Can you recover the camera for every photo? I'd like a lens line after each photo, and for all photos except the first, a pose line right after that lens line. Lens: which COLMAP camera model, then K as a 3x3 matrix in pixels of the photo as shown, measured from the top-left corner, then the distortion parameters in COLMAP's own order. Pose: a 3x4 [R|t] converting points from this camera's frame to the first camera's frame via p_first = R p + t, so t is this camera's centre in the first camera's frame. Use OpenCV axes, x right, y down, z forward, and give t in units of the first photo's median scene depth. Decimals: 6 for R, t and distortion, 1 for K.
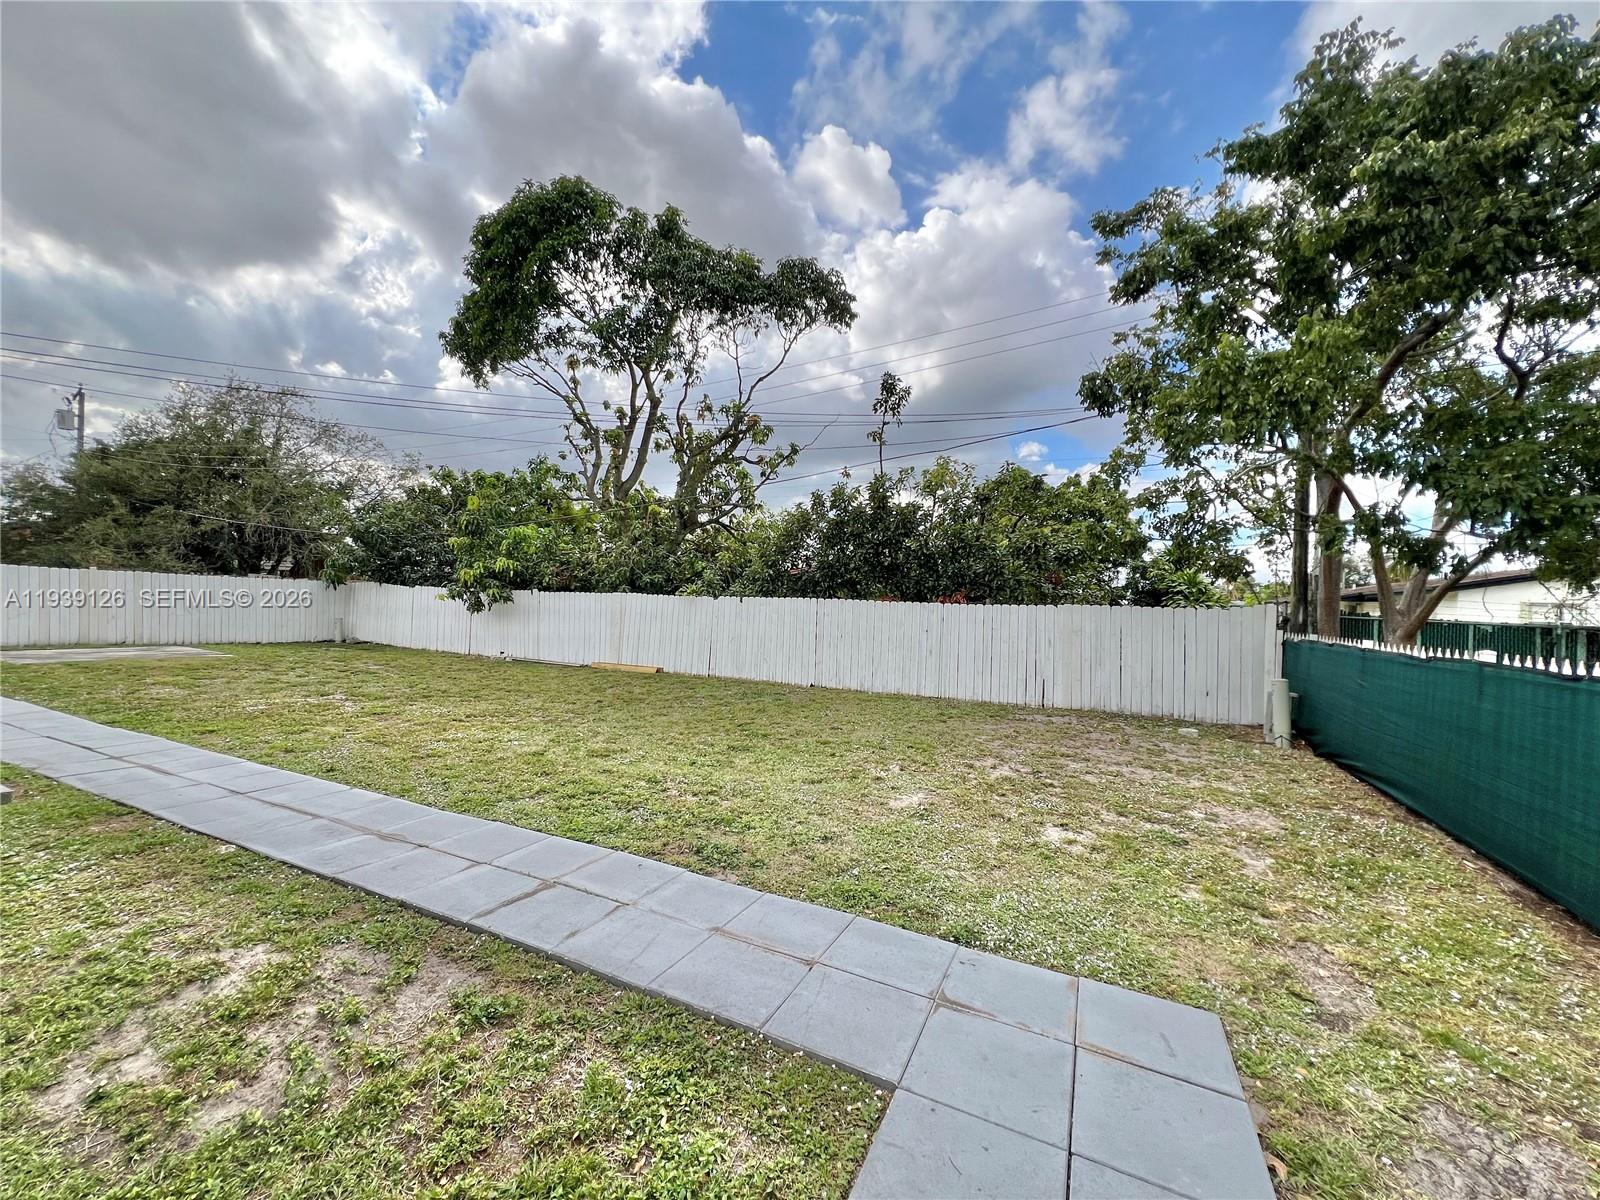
lens RADIAL K [[641.5, 0, 798.8], [0, 641.5, 589.0], [0, 0, 1]] dist [0.000534, 0.000063]
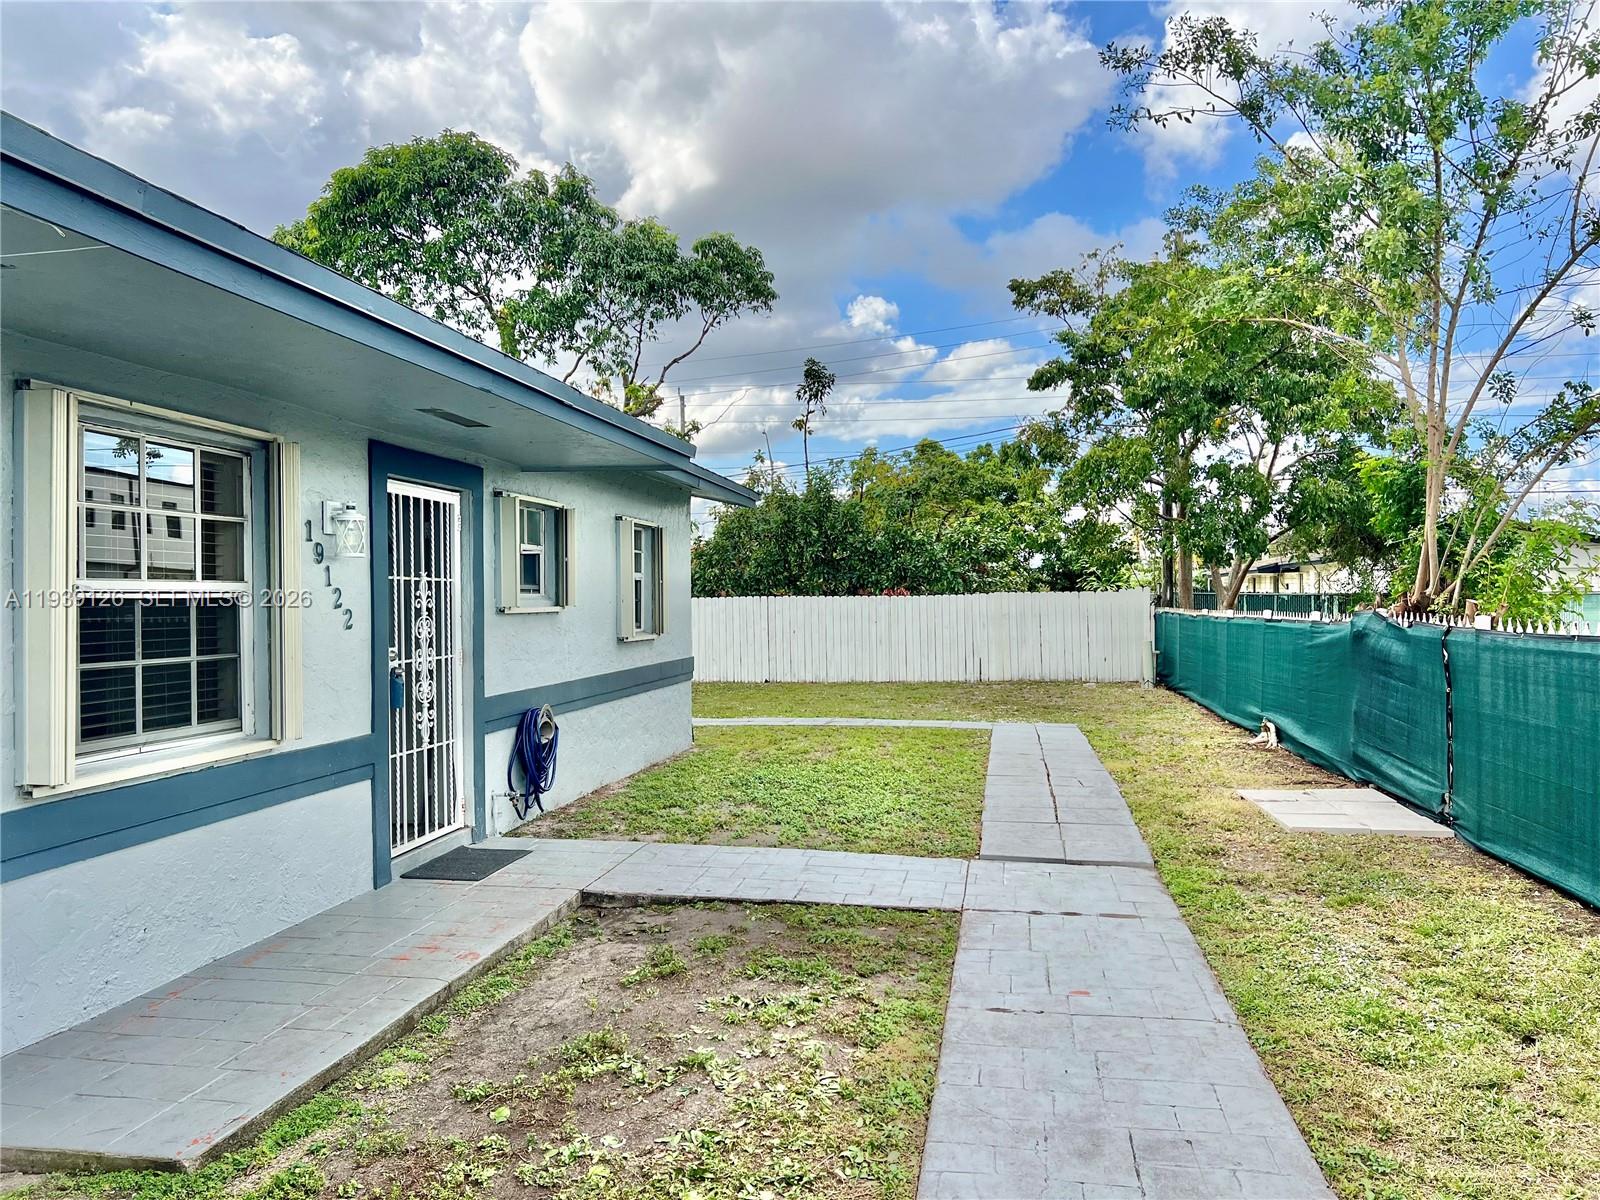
lens RADIAL K [[1208.6, 0, 800.7], [0, 1208.6, 598.2], [0, 0, 1]] dist [0.051007, -0.048093]
pose [[0.959776, -0.043222, 0.277420, -0.460594], [0.036652, 0.998912, 0.028827, -0.035864], [-0.278364, -0.017499, 0.960316, -0.871337]]
